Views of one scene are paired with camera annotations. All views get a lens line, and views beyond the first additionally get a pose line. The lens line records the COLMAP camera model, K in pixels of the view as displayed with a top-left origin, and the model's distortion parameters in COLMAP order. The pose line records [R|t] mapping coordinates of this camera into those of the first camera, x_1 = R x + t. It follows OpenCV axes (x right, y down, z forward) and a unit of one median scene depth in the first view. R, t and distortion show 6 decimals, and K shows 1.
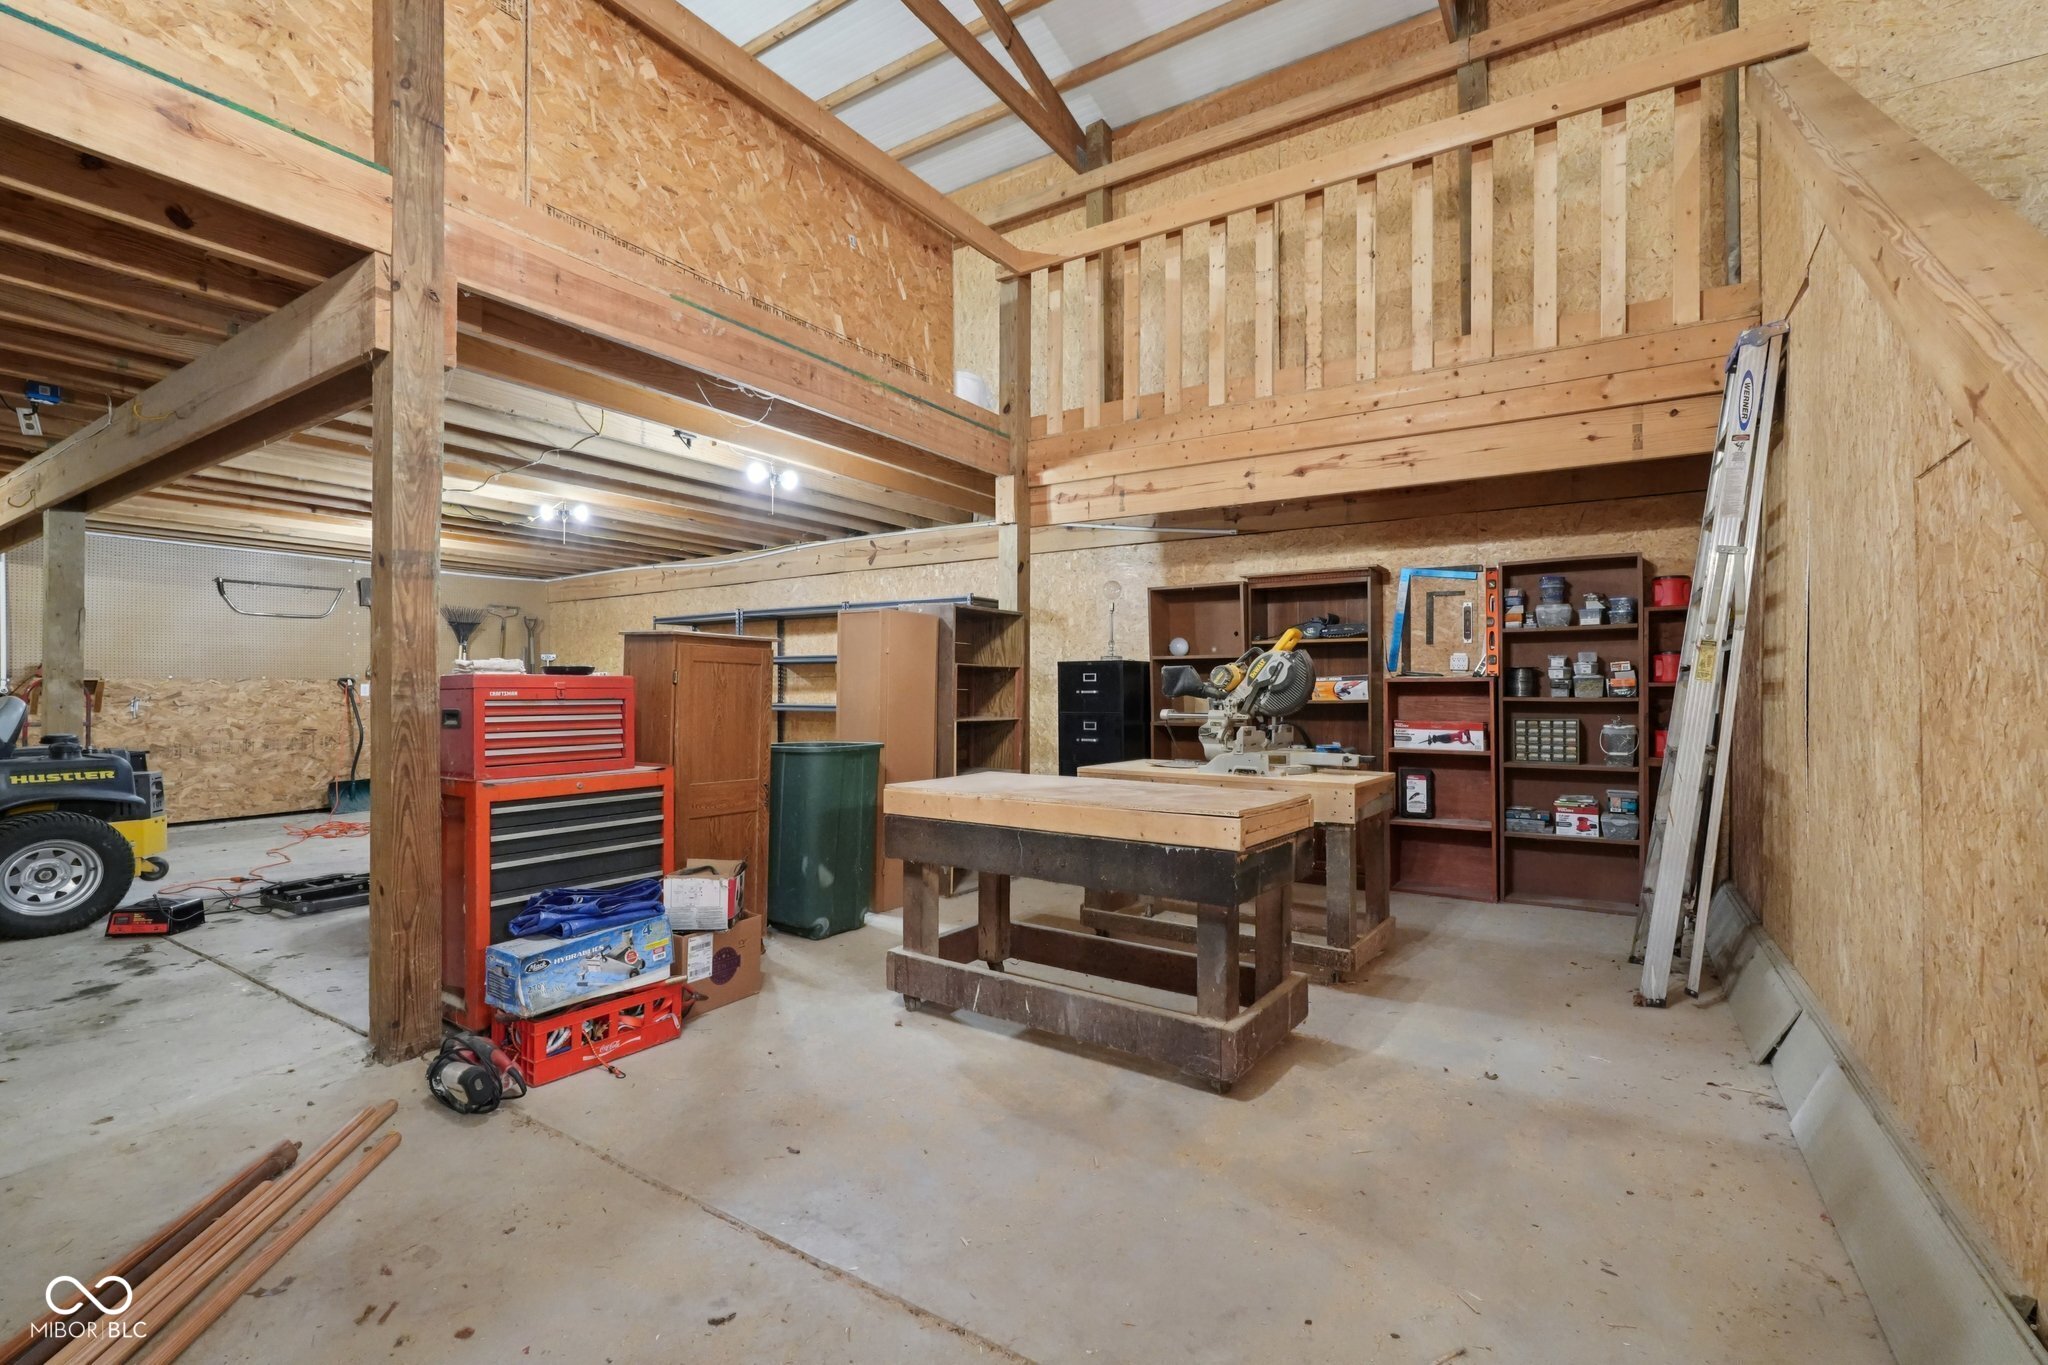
lens RADIAL K [[916.1, 0, 1024.0], [0, 916.1, 682.5], [0, 0, 1]] dist [-0.001484, 0.006966]
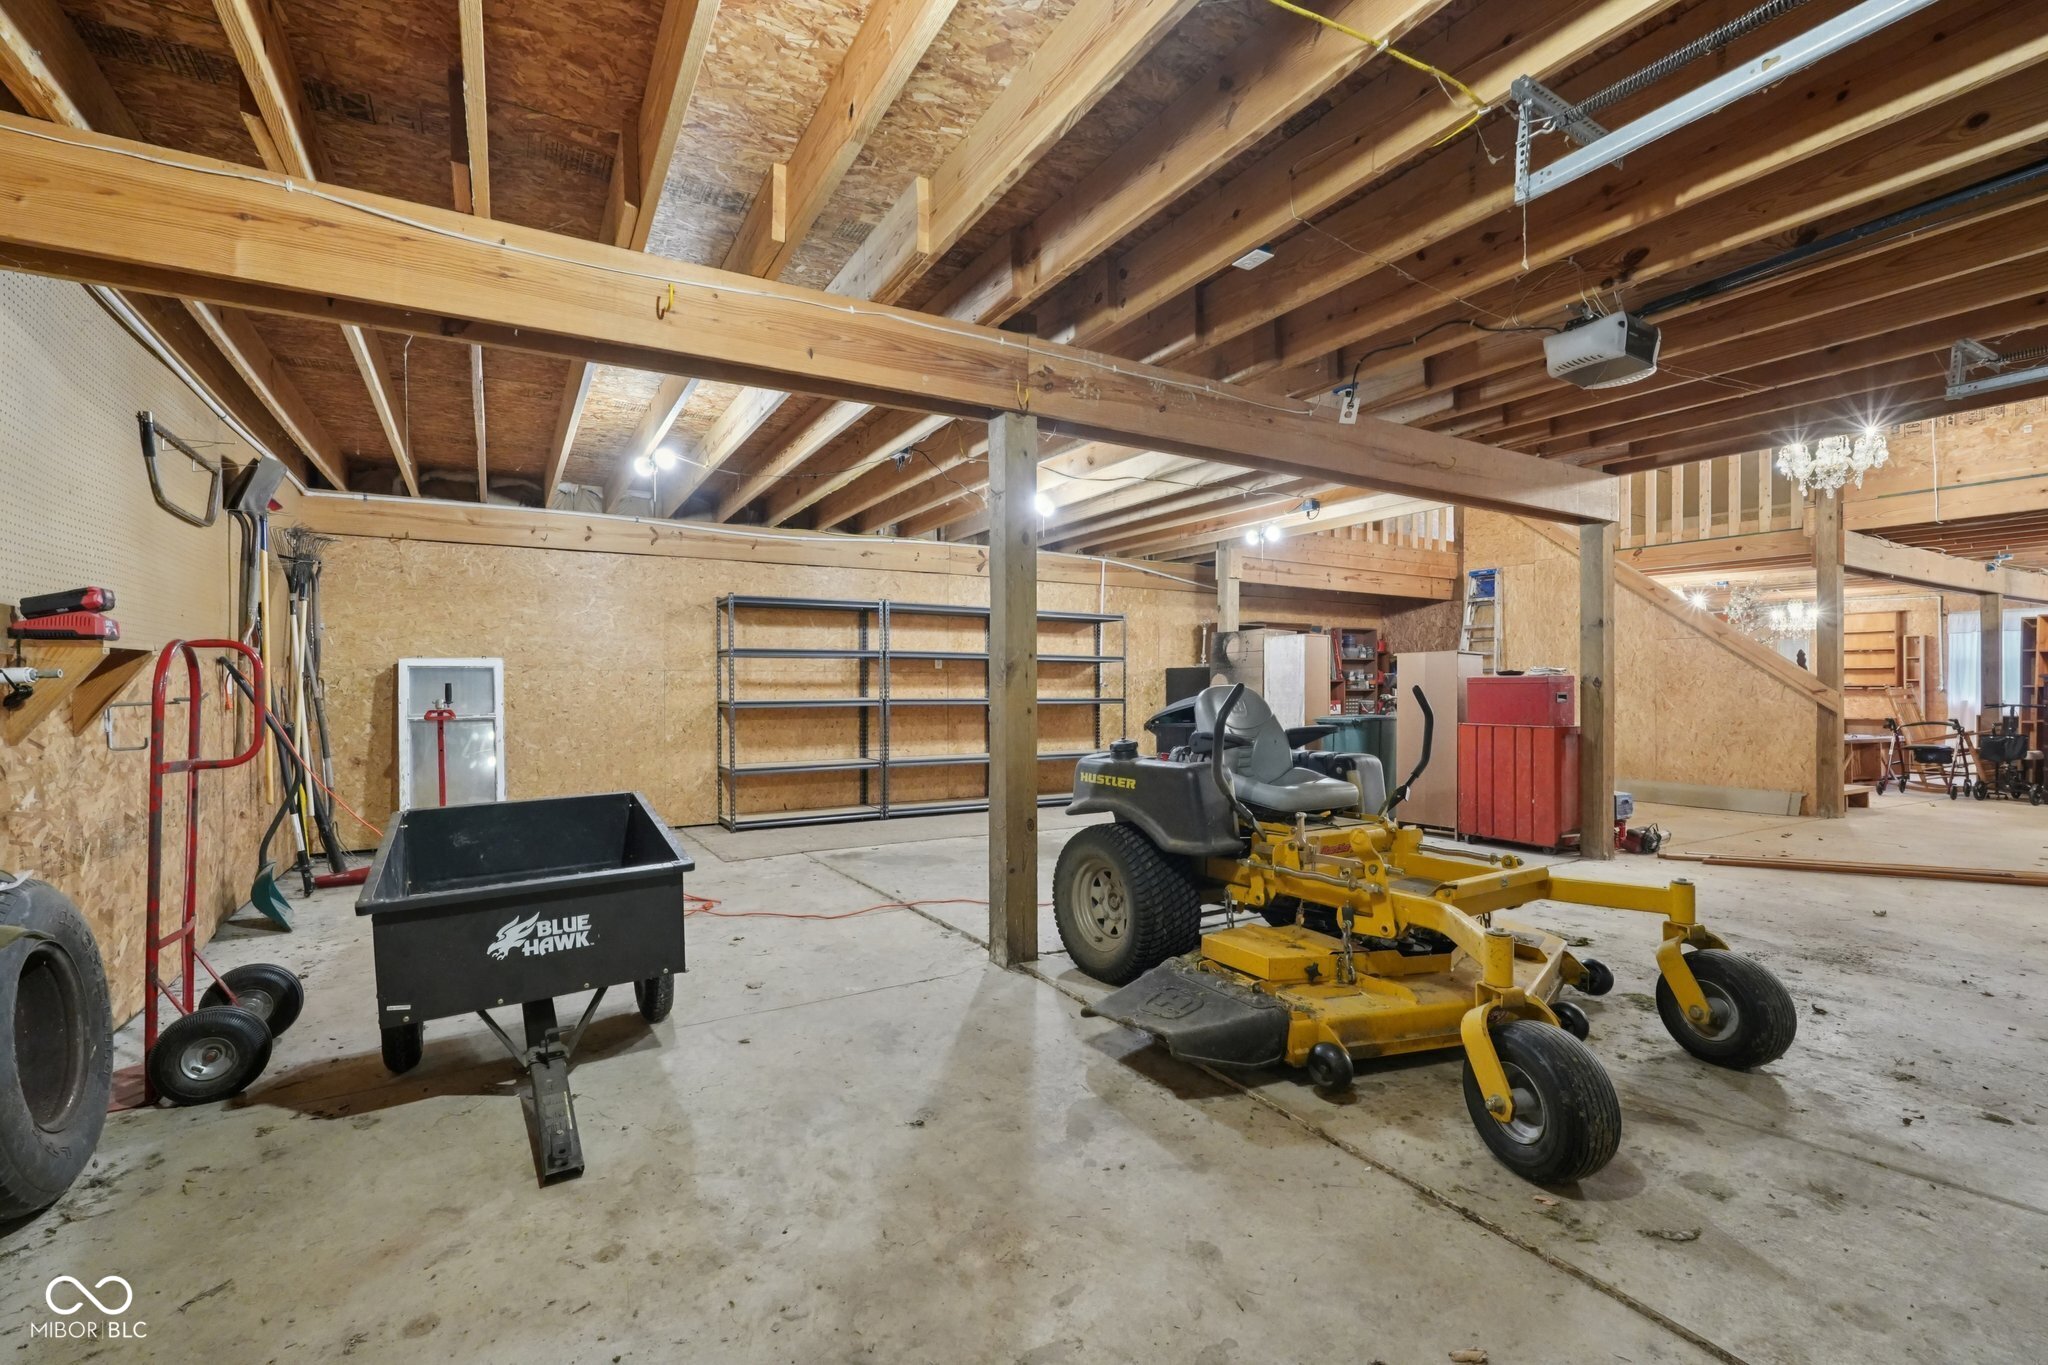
lens RADIAL K [[895.5, 0, 1020.1], [0, 895.5, 691.8], [0, 0, 1]] dist [-0.002083, 0.000448]
pose [[0.438840, -0.003020, 0.898560, -1.917483], [-0.005513, 0.999966, 0.006054, 0.016342], [-0.898548, -0.007610, 0.438809, 0.817561]]
